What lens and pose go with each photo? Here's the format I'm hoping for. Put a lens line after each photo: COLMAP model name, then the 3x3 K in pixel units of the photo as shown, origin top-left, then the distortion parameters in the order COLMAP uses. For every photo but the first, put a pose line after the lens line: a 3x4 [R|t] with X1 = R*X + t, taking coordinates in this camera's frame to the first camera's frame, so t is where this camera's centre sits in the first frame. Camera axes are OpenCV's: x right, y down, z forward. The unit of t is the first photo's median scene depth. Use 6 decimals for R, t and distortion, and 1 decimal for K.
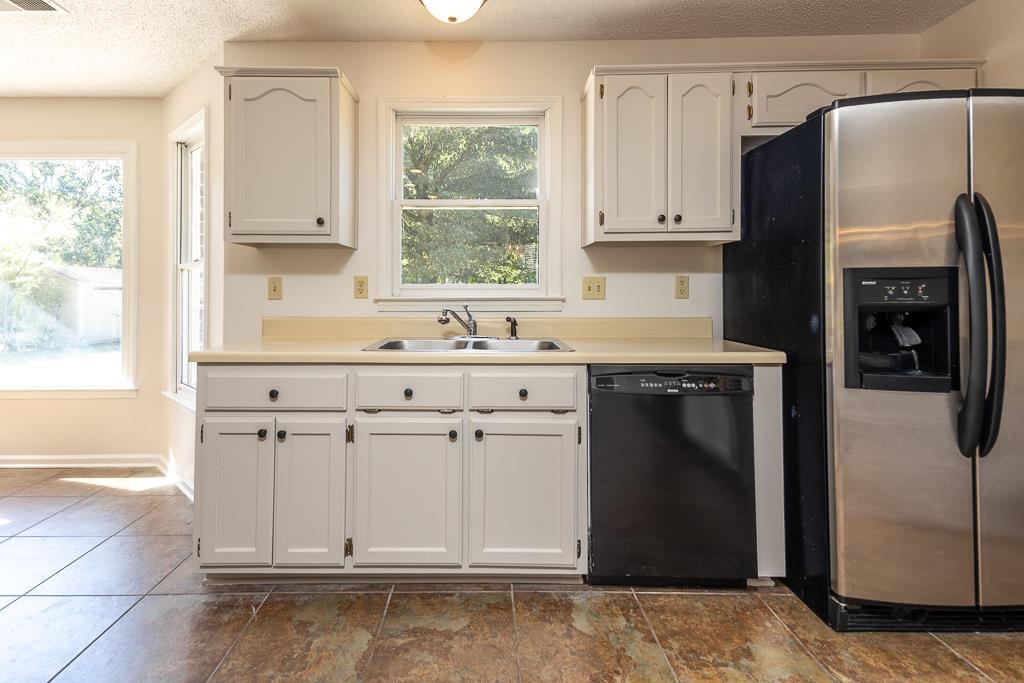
lens RADIAL K [[490.2, 0, 452.7], [0, 490.2, 286.1], [0, 0, 1]] dist [0.034691, -0.000298]
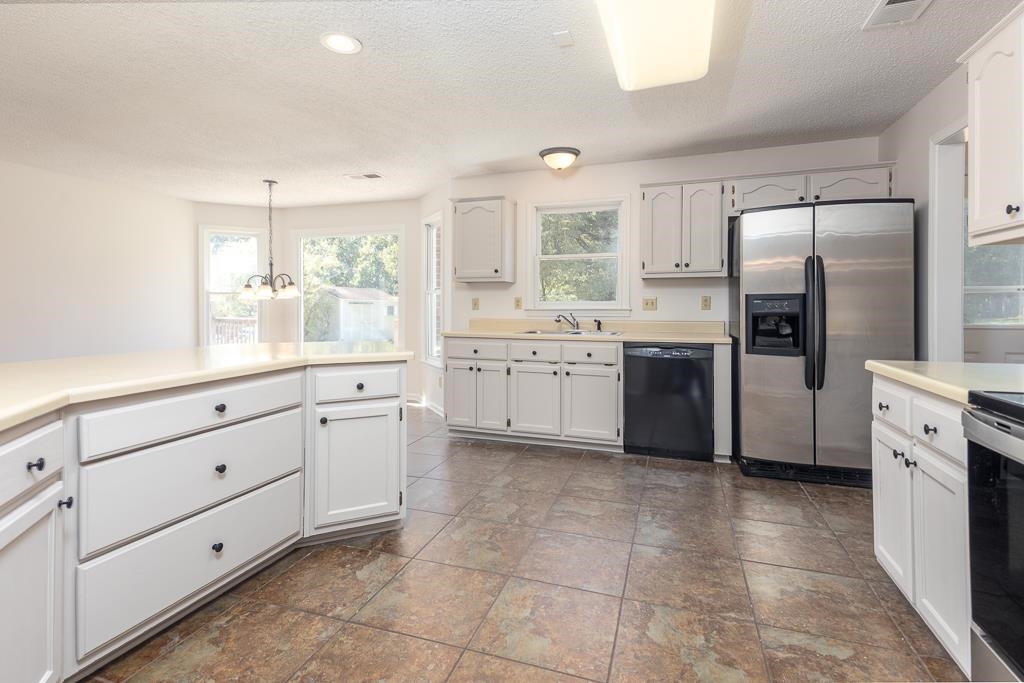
lens RADIAL K [[486.4, 0, 505.0], [0, 486.4, 306.9], [0, 0, 1]] dist [0.002194, -0.000016]
pose [[0.960753, 0.001418, -0.277402, 0.358687], [0.002644, 0.999895, 0.014269, -0.013061], [0.277393, -0.014442, 0.960648, -1.026924]]
